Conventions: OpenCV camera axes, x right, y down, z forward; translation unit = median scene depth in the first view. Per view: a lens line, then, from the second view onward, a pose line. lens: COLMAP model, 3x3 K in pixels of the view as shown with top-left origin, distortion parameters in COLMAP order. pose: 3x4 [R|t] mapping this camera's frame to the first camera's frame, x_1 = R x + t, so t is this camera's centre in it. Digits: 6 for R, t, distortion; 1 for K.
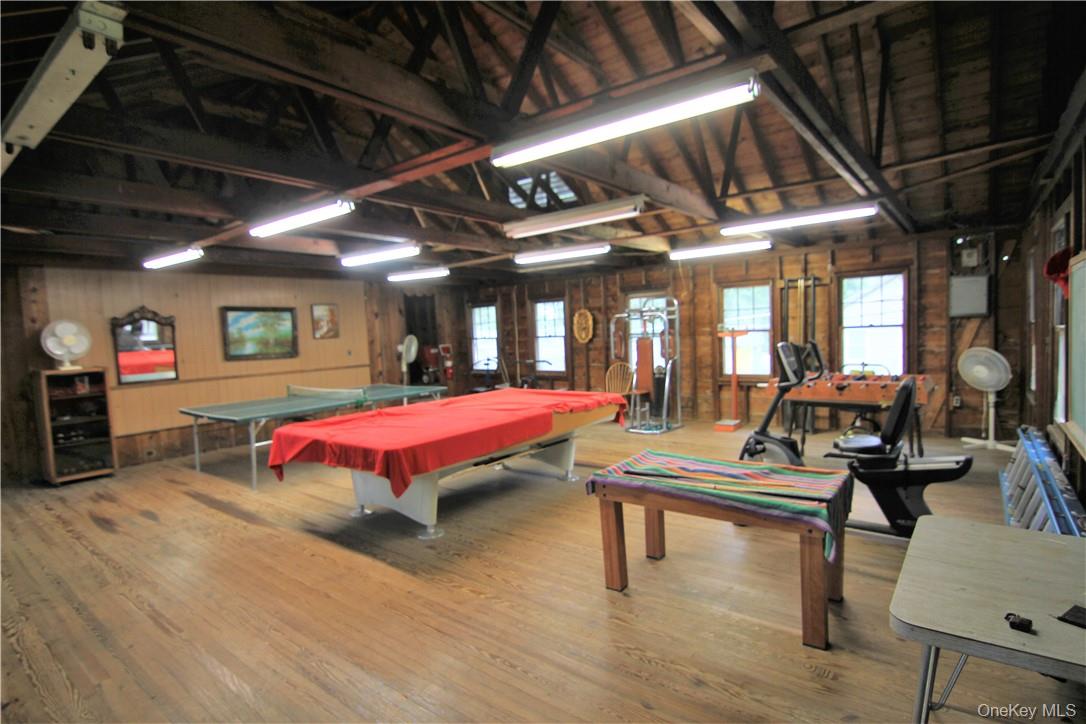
lens RADIAL K [[545.5, 0, 543.0], [0, 545.5, 362.0], [0, 0, 1]] dist [-0.000324, 0.000080]
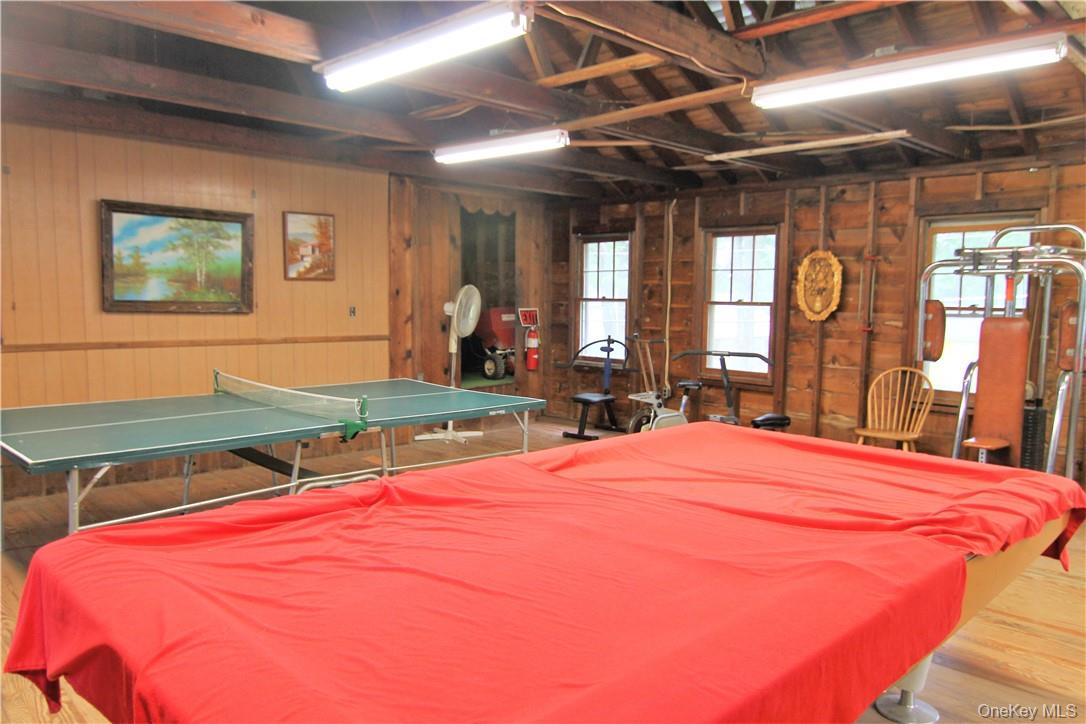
lens RADIAL K [[822.3, 0, 543.0], [0, 822.3, 362.0], [0, 0, 1]] dist [0.000416, -0.000524]
pose [[0.988725, 0.069139, -0.132824, -0.066414], [-0.065672, 0.997381, 0.030317, -0.004114], [0.134572, -0.021252, 0.990676, 0.239256]]
